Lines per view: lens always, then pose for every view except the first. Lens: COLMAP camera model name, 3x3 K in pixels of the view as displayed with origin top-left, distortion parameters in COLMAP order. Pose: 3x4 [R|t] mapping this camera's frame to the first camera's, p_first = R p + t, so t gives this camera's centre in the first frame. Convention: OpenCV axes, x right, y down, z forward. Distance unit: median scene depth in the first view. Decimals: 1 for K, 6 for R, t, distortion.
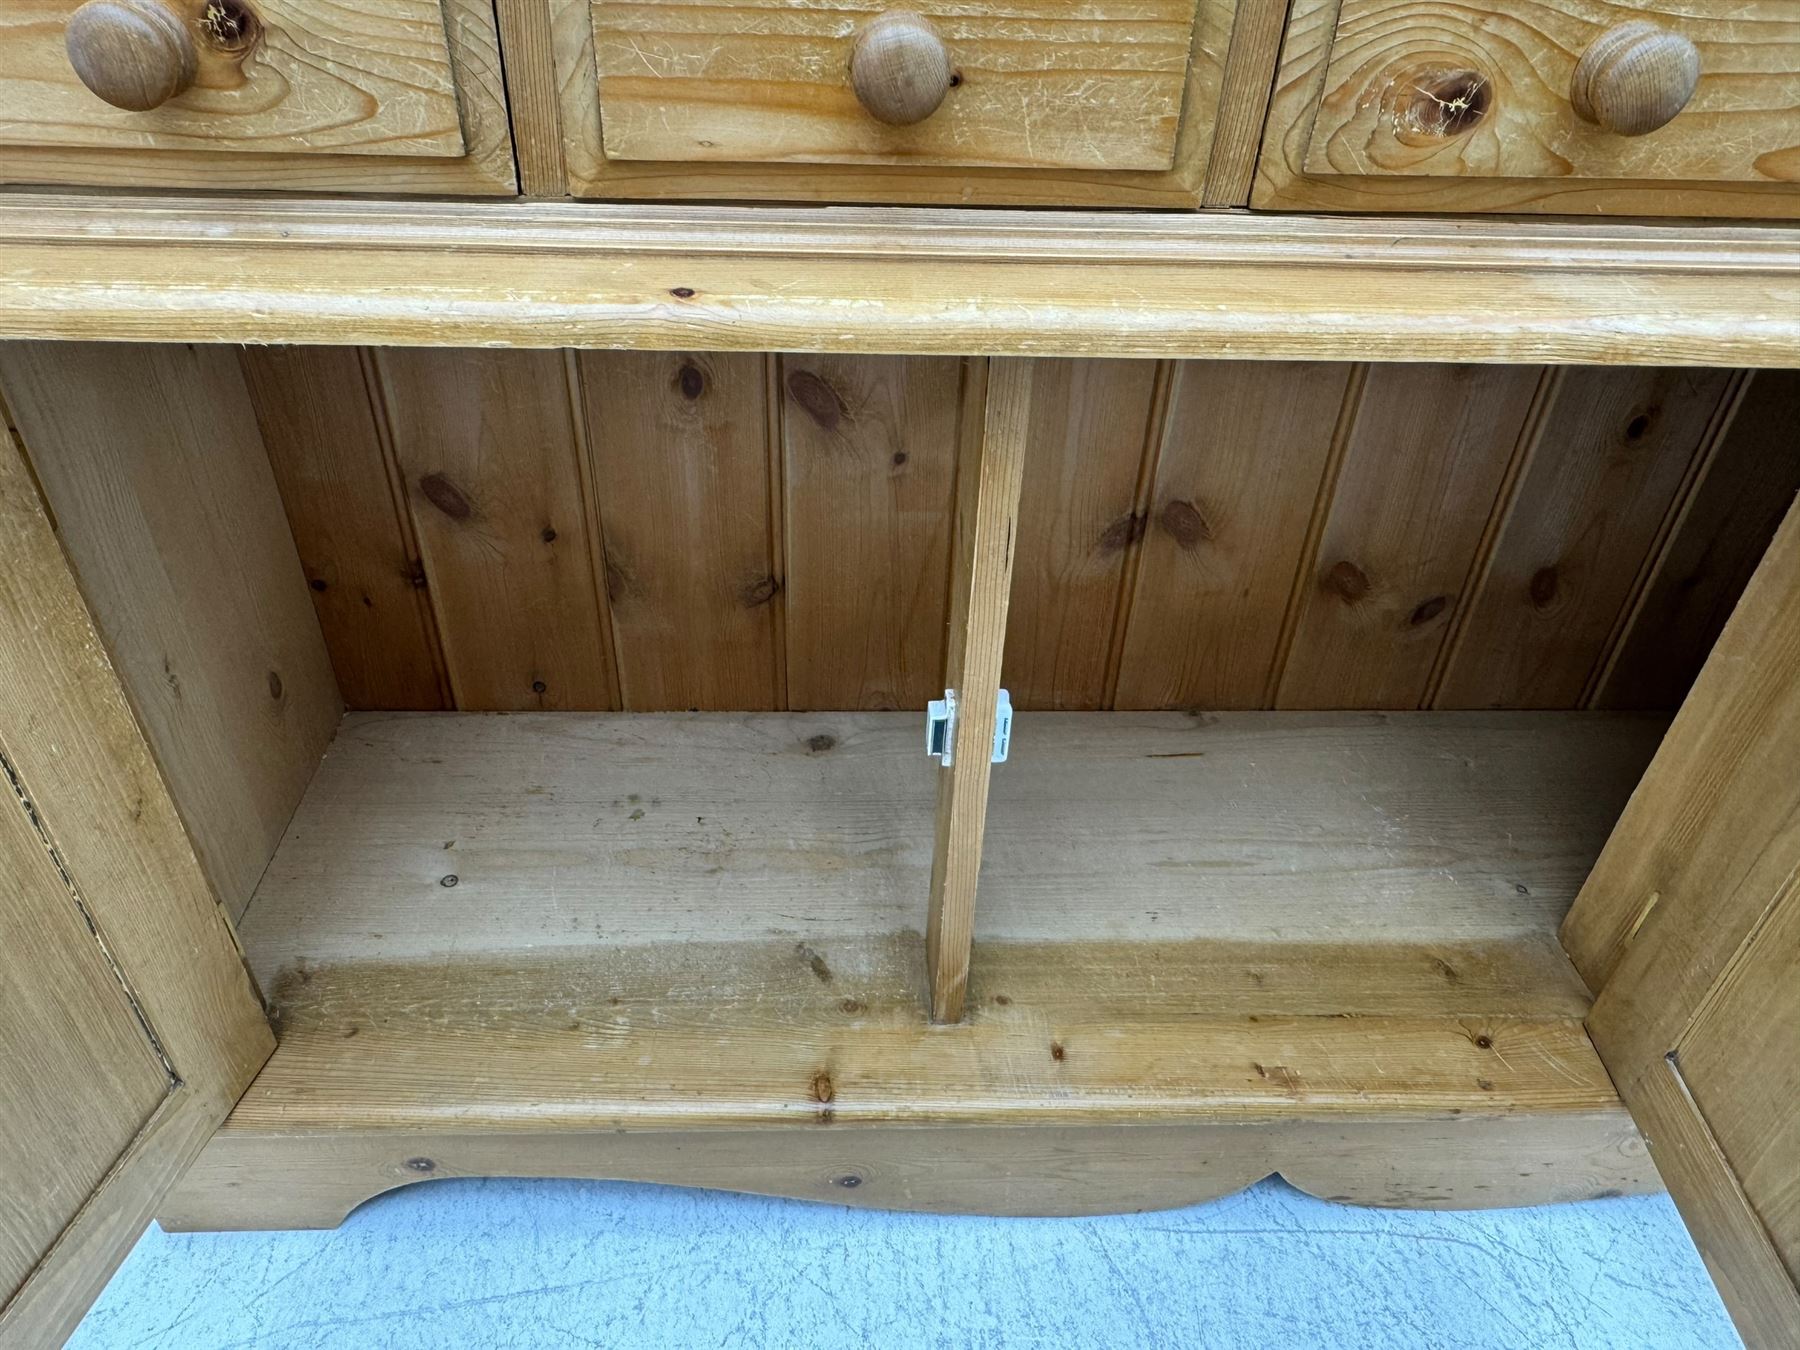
lens RADIAL K [[1224.0, 0, 900.3], [0, 1224.0, 661.3], [0, 0, 1]] dist [0.000796, -0.000231]
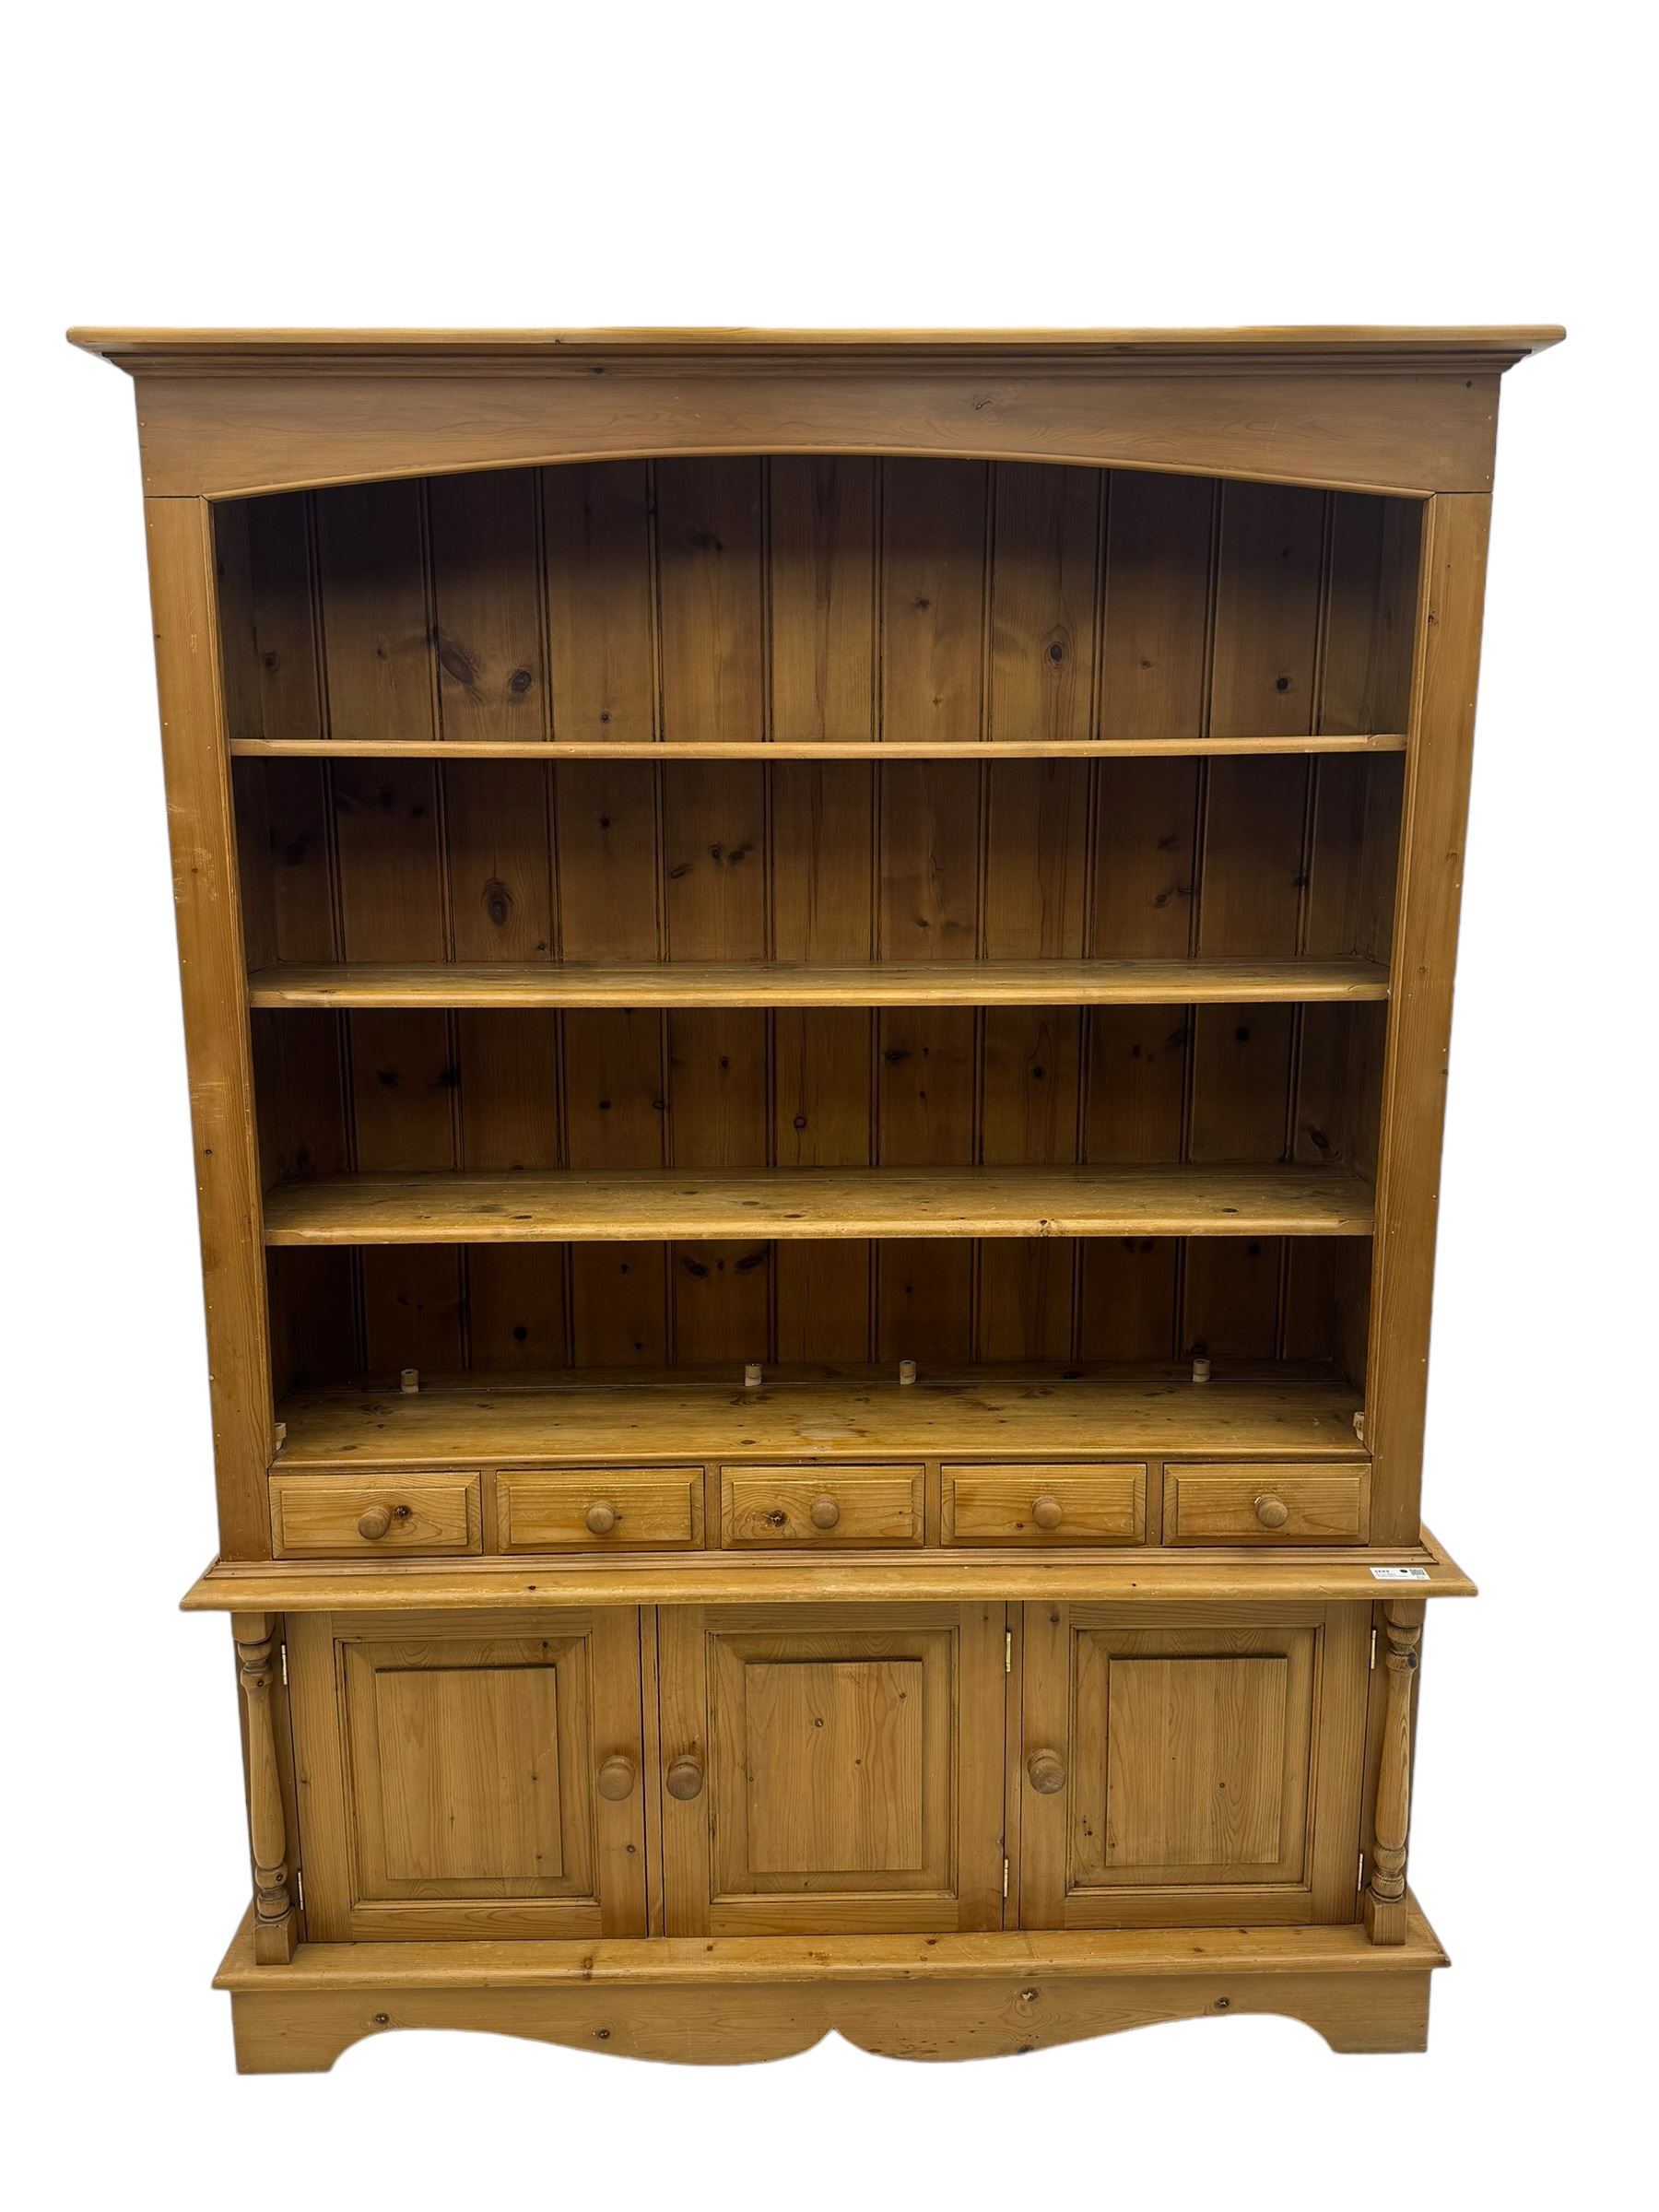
lens RADIAL K [[1642.3, 0, 828.3], [0, 1642.3, 1147.8], [0, 0, 1]] dist [0.033302, -0.032297]
pose [[0.999091, -0.034095, -0.025580, 0.704447], [0.019729, 0.901879, -0.431537, 0.508948], [0.037784, 0.430641, 0.901732, -3.165311]]
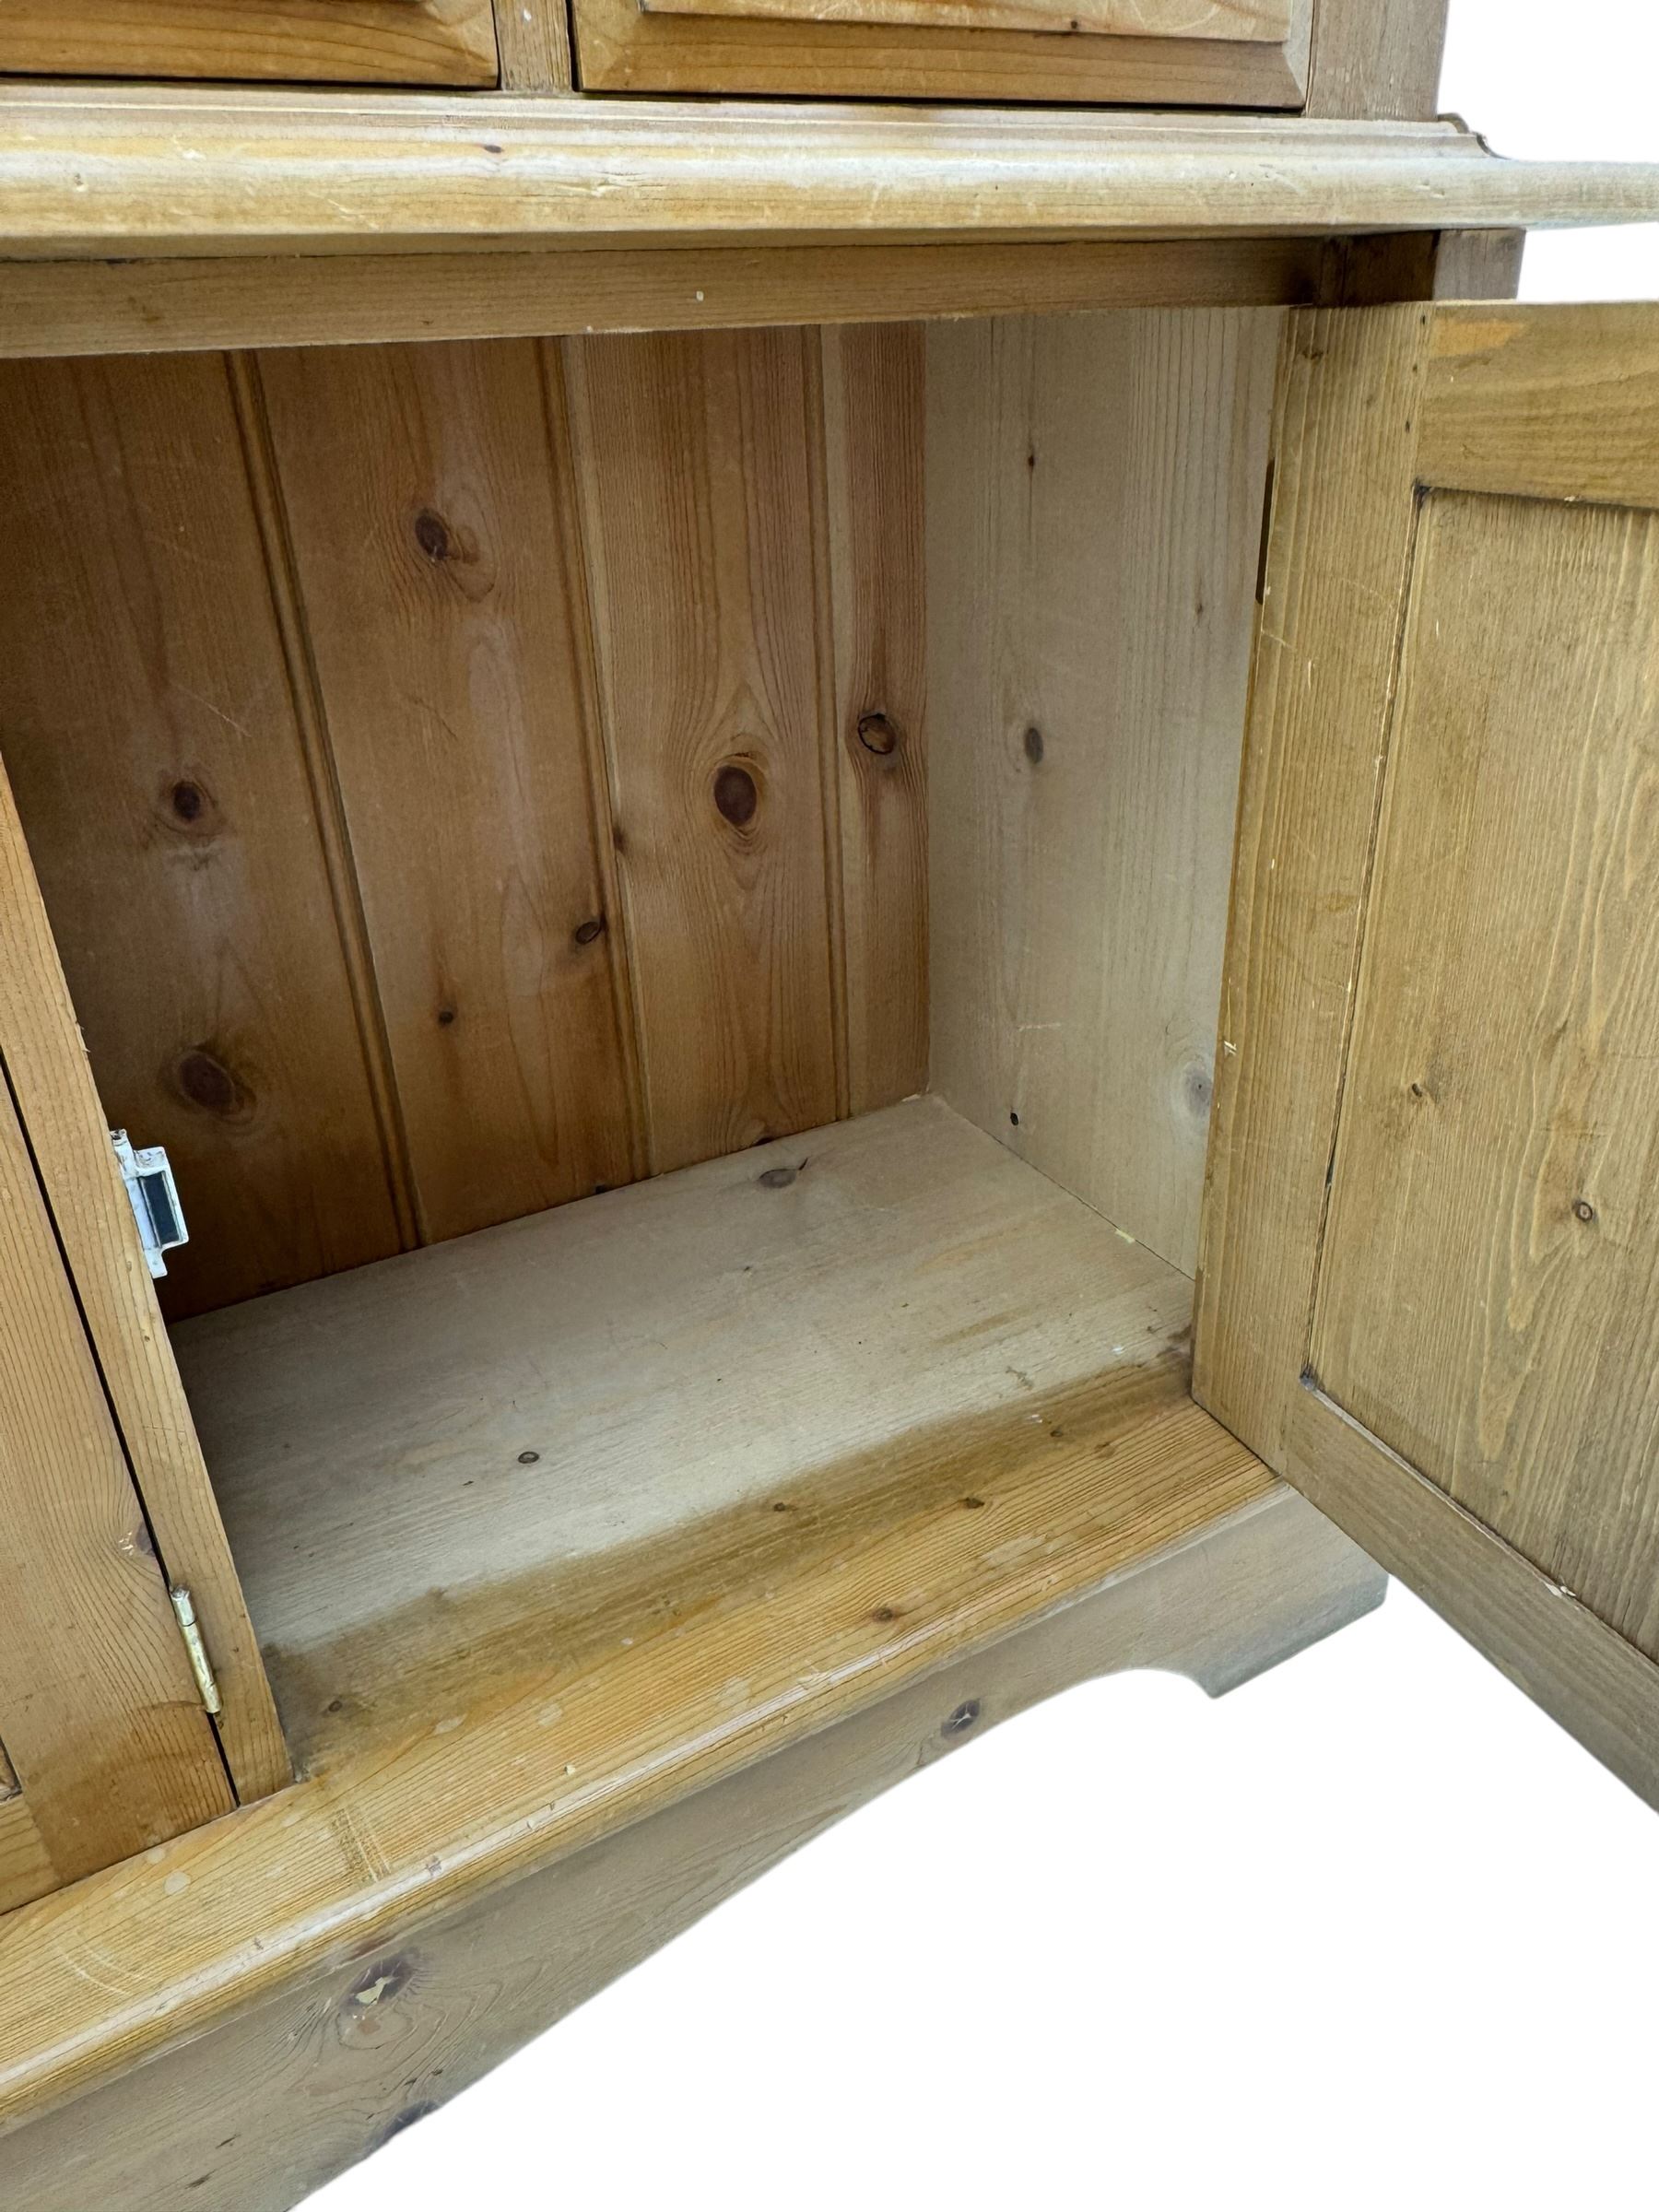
lens RADIAL K [[1504.1, 0, 827.2], [0, 1504.1, 1082.1], [0, 0, 1]] dist [0.000796, -0.000231]
pose [[0.888811, -0.260868, 0.376780, 1.090356], [0.318384, 0.942856, -0.098259, 0.244880], [-0.329617, 0.207295, 0.921076, 0.448526]]
